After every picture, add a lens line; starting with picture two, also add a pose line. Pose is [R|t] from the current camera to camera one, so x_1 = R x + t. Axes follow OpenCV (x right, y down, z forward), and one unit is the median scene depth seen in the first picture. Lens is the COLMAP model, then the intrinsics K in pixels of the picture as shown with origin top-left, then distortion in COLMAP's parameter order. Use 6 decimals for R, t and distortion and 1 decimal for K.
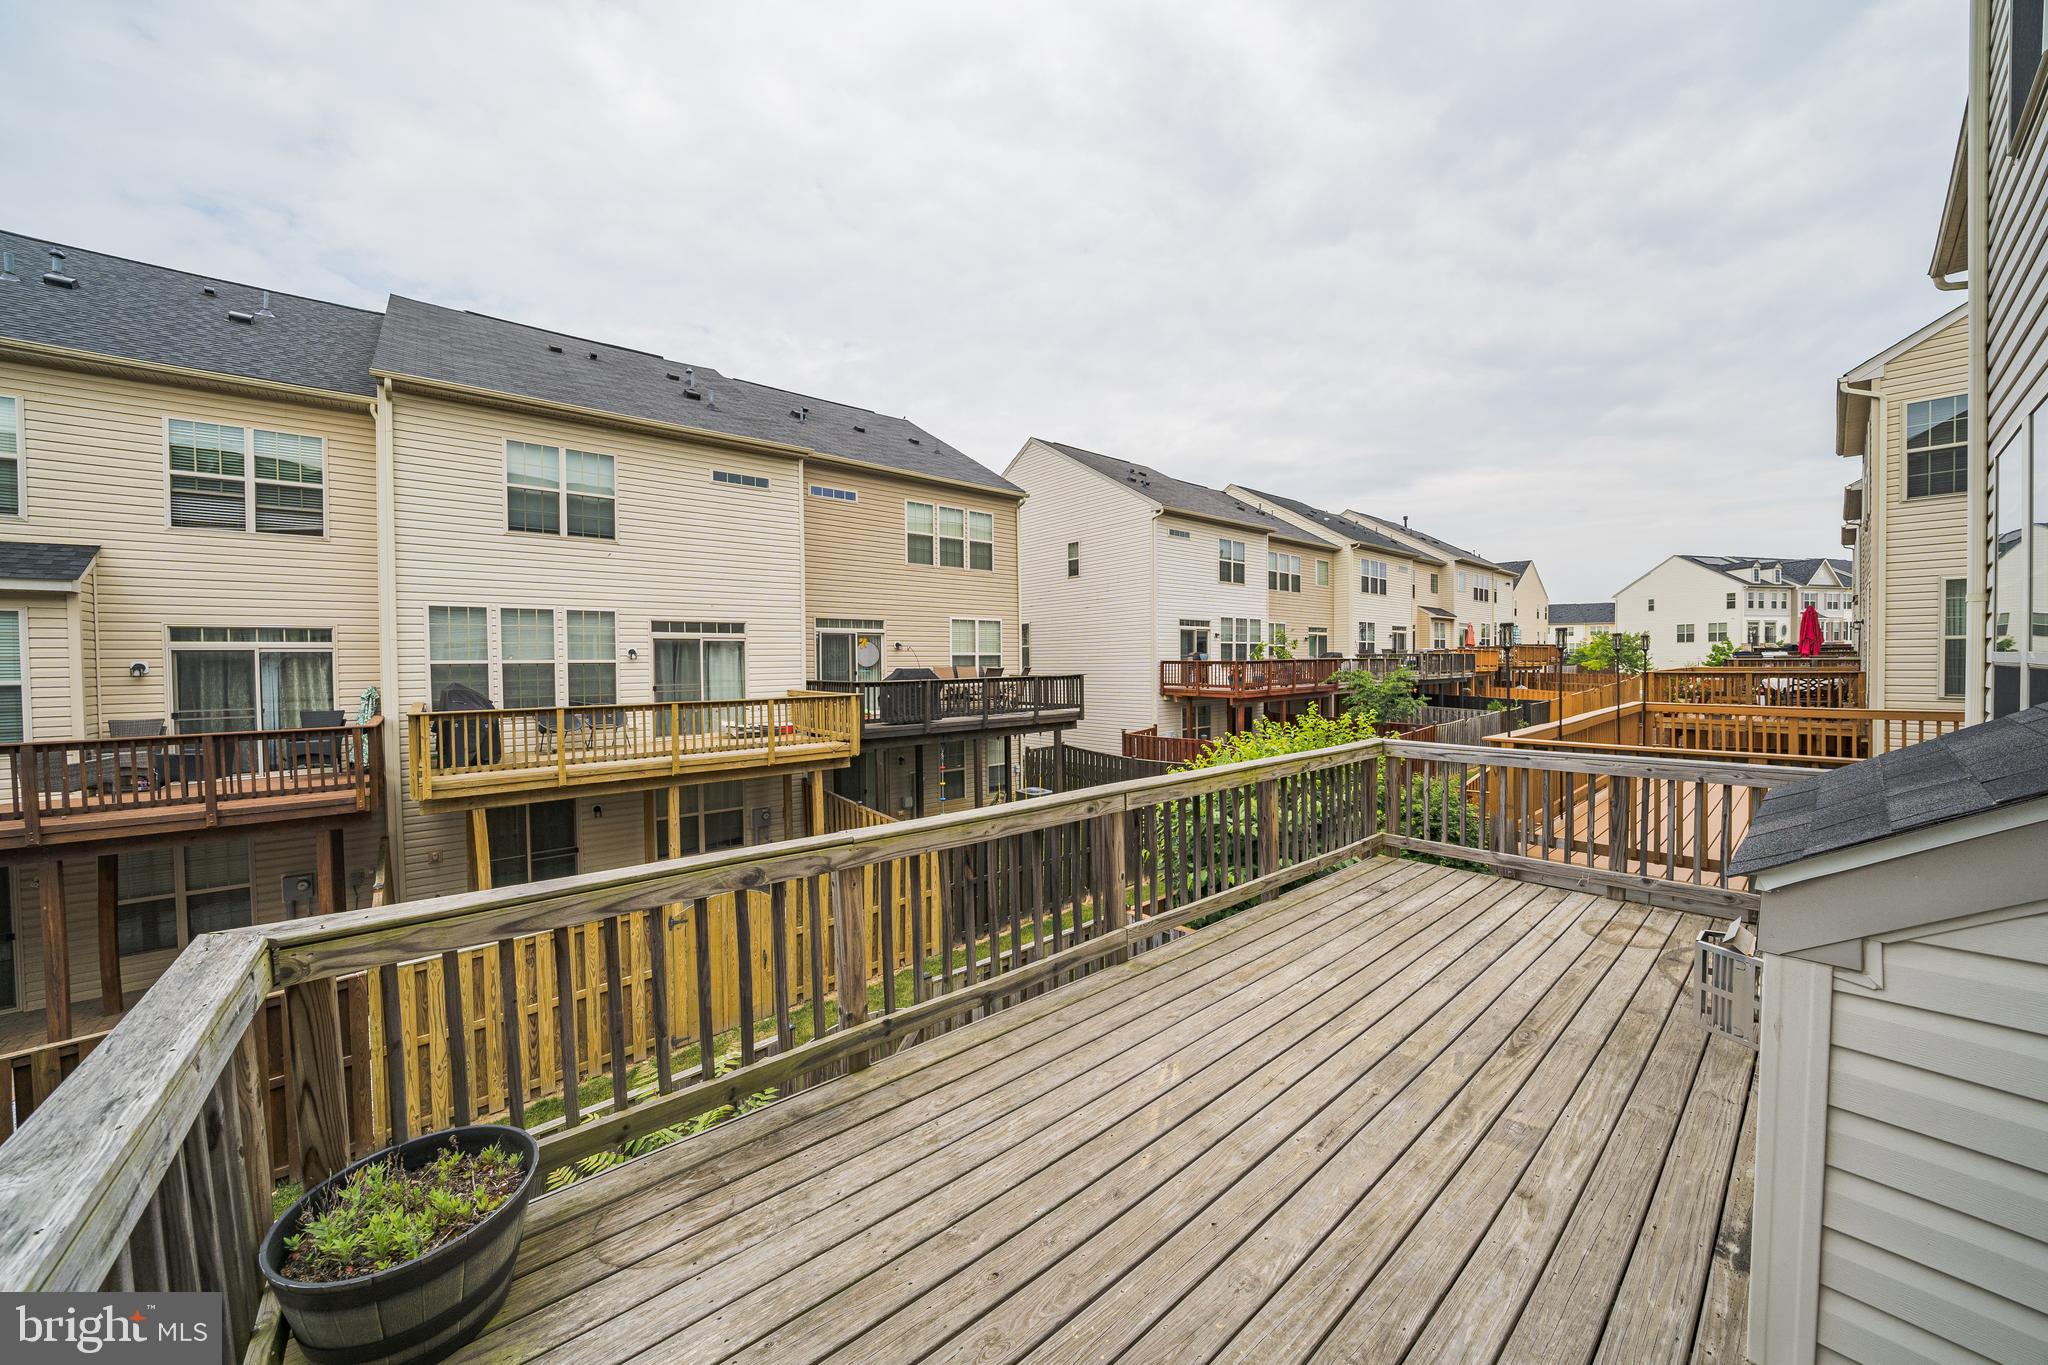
lens RADIAL K [[717.0, 0, 1034.2], [0, 717.0, 678.2], [0, 0, 1]] dist [-0.023076, 0.002308]
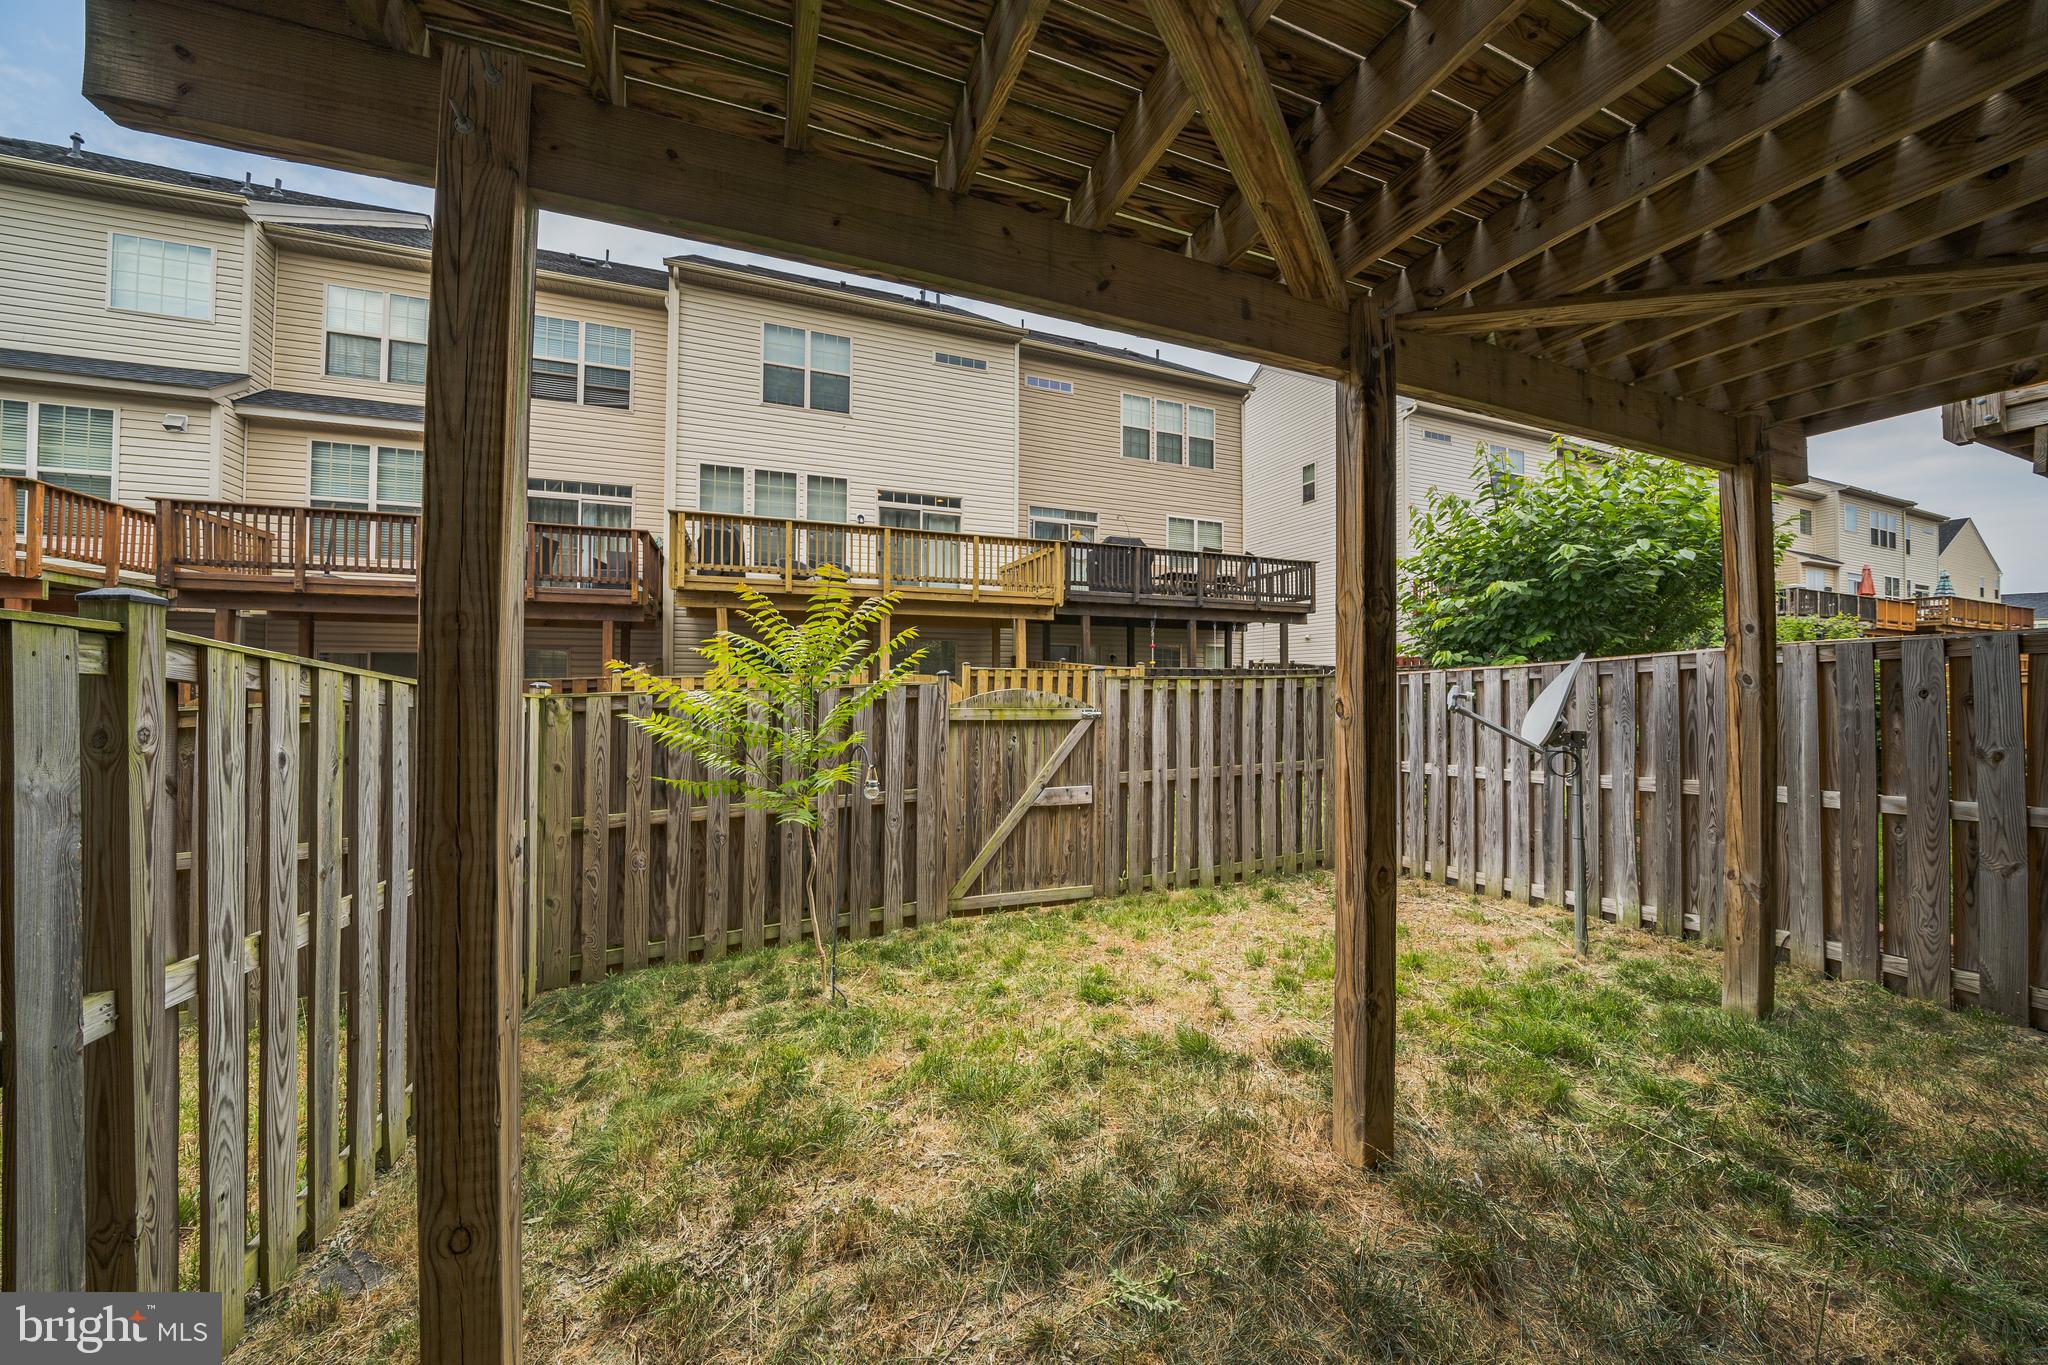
lens RADIAL K [[717.0, 0, 1034.1], [0, 717.0, 675.8], [0, 0, 1]] dist [-0.023076, 0.002308]
pose [[0.948840, 0.010047, -0.315596, 0.019563], [-0.020710, 0.999322, -0.030450, 0.179008], [0.315076, 0.035428, 0.948405, 0.054757]]
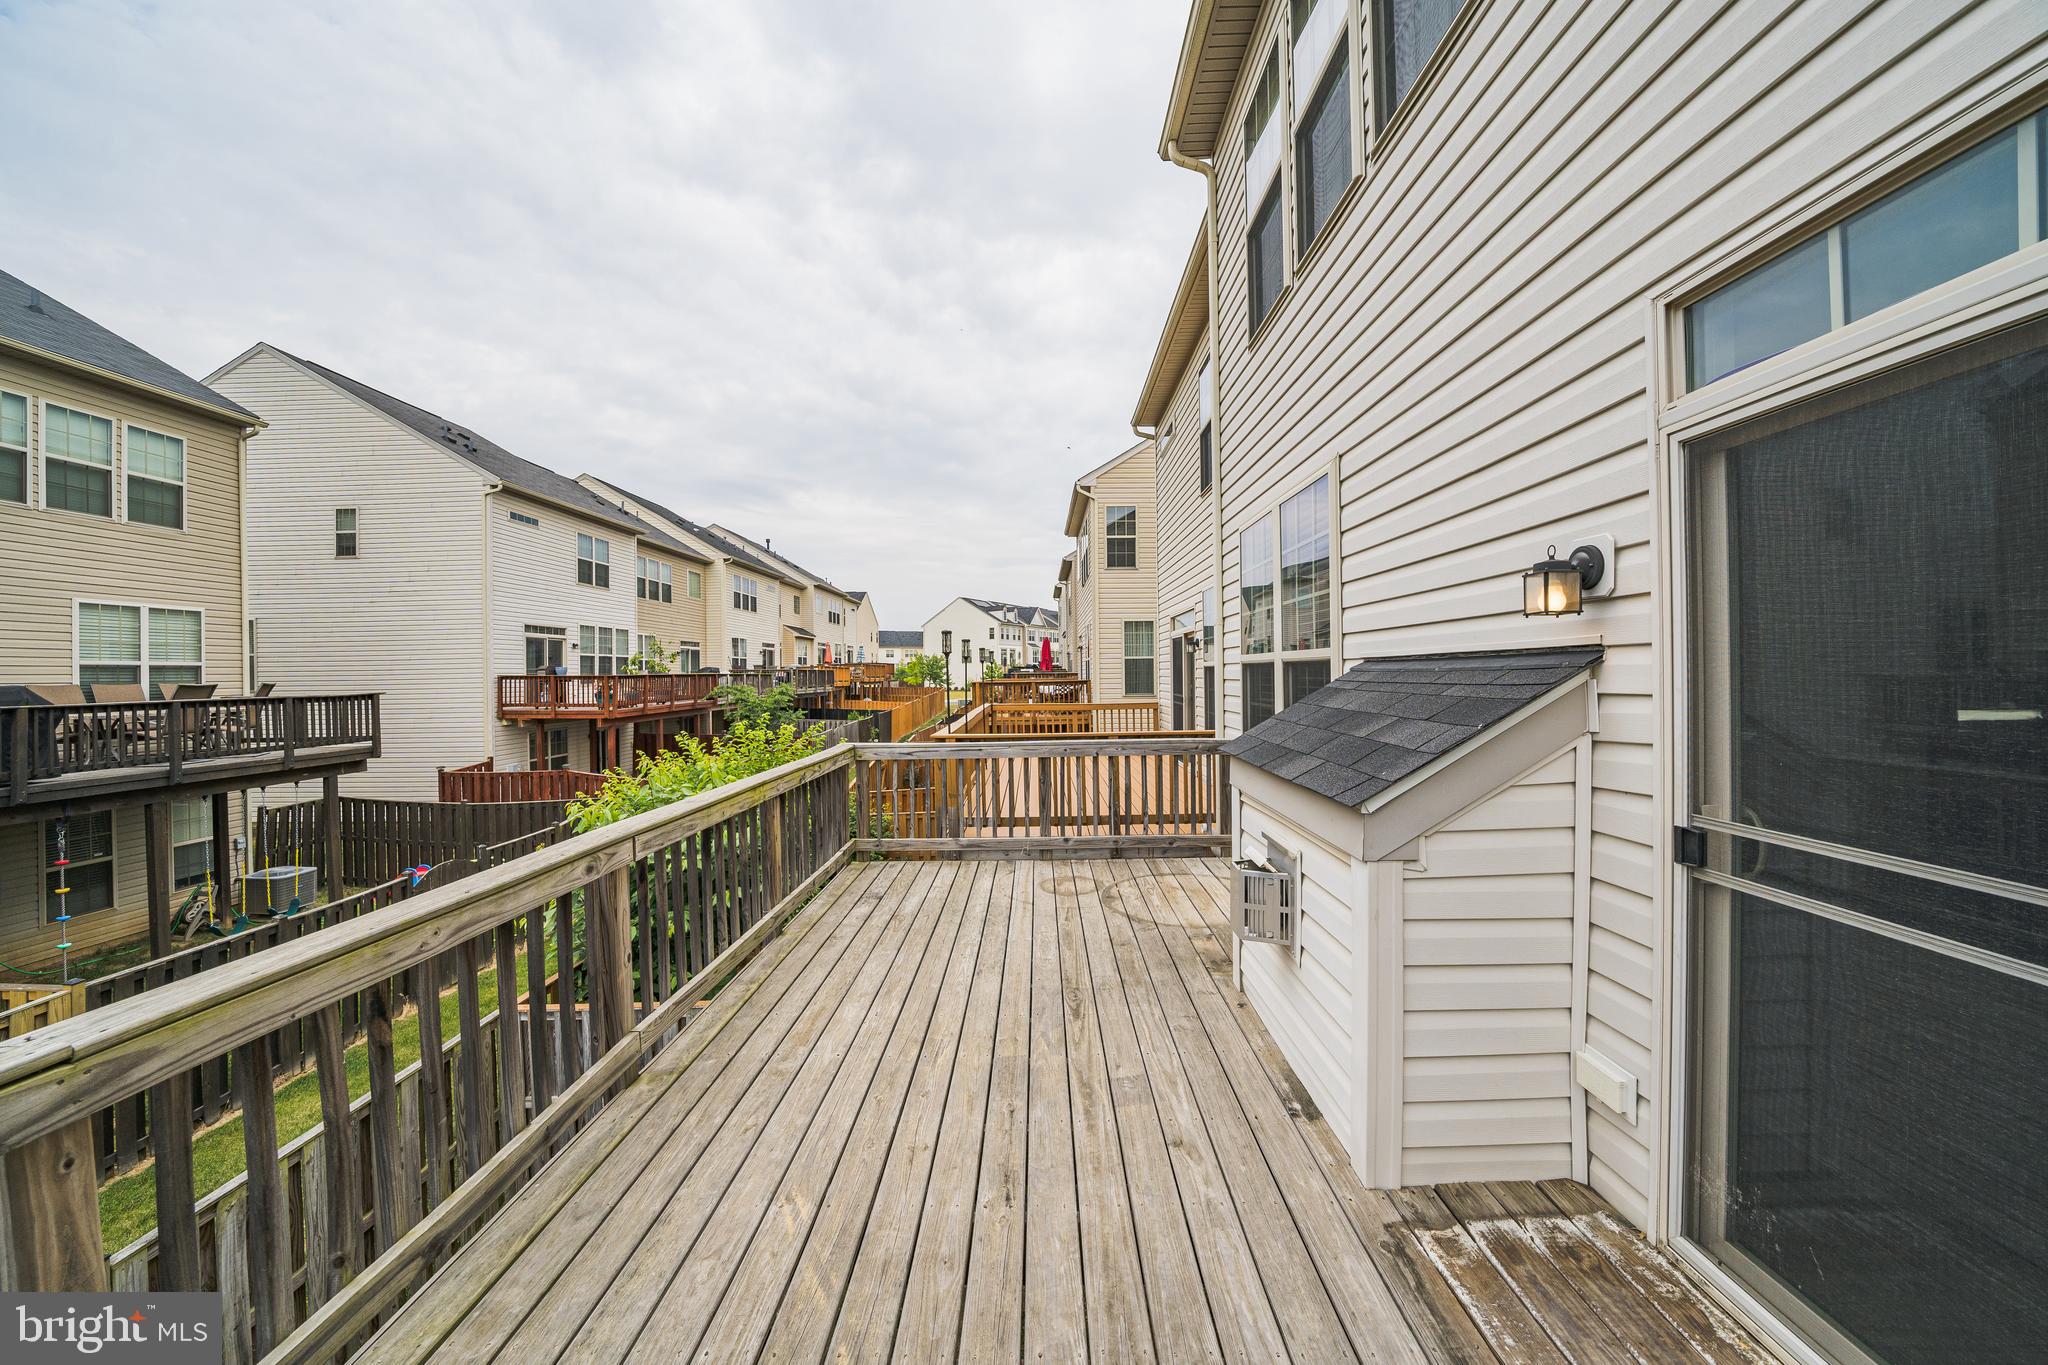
lens RADIAL K [[717.0, 0, 1037.9], [0, 717.0, 677.4], [0, 0, 1]] dist [-0.023076, 0.002308]
pose [[0.655865, -0.002339, 0.754875, -0.030884], [0.022729, 0.999603, -0.016651, 0.005741], [-0.754536, 0.028079, 0.655658, 0.054602]]
